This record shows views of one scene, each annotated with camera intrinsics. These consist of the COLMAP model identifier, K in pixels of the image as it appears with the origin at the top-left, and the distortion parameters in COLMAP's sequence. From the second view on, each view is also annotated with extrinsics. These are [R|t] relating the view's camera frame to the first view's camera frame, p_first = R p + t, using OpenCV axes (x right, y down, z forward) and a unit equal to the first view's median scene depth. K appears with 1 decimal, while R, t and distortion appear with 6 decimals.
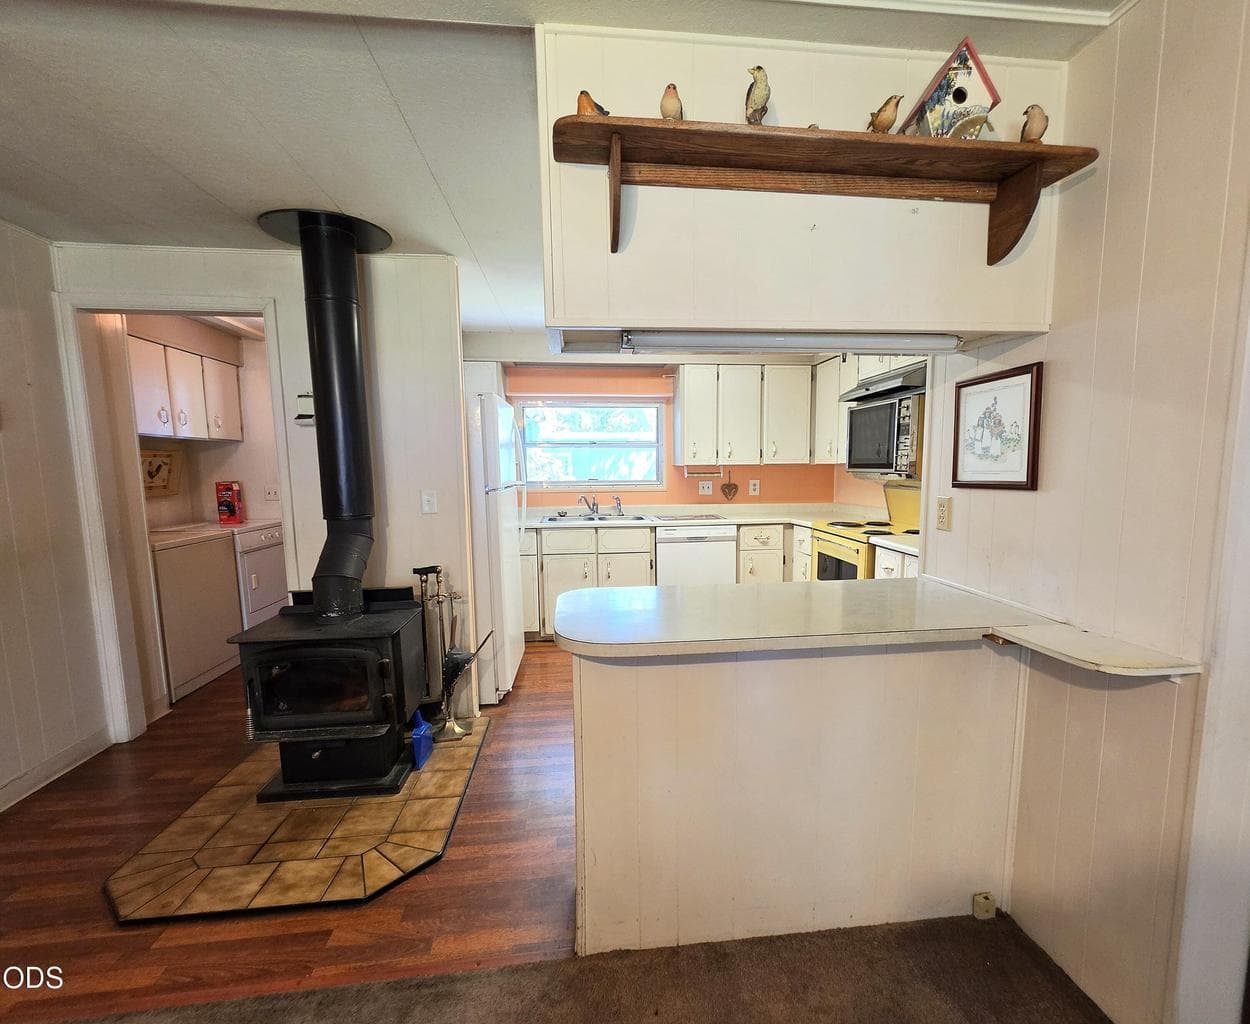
lens RADIAL K [[562.9, 0, 642.0], [0, 562.9, 518.5], [0, 0, 1]] dist [-0.003850, -0.000577]
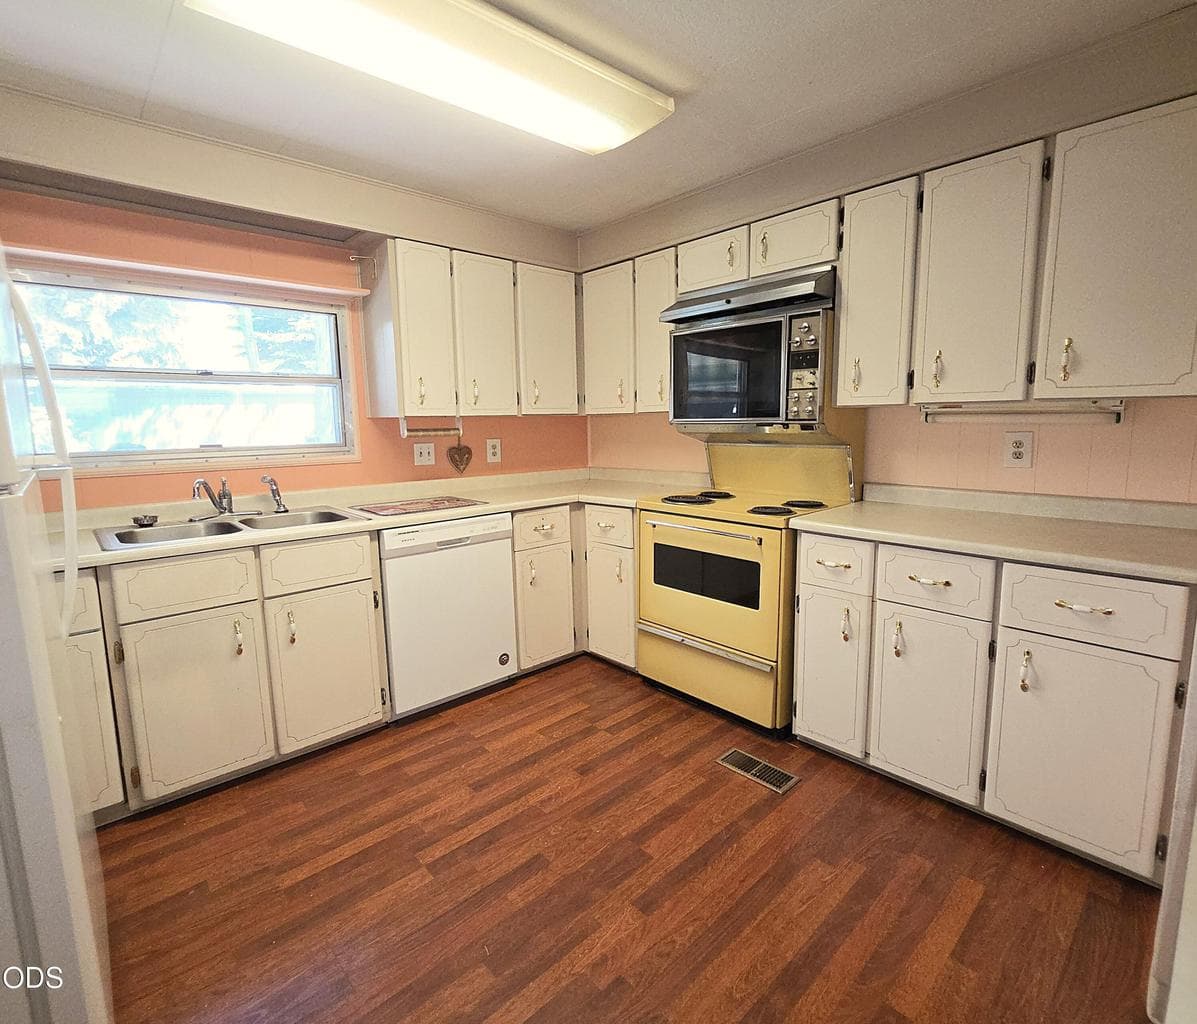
lens RADIAL K [[592.3, 0, 599.7], [0, 592.3, 494.3], [0, 0, 1]] dist [0.000904, 0.000283]
pose [[0.811295, -0.078200, 0.579383, -0.128958], [0.064663, 0.996936, 0.044011, -0.030183], [-0.581050, 0.001759, 0.813866, 0.406079]]
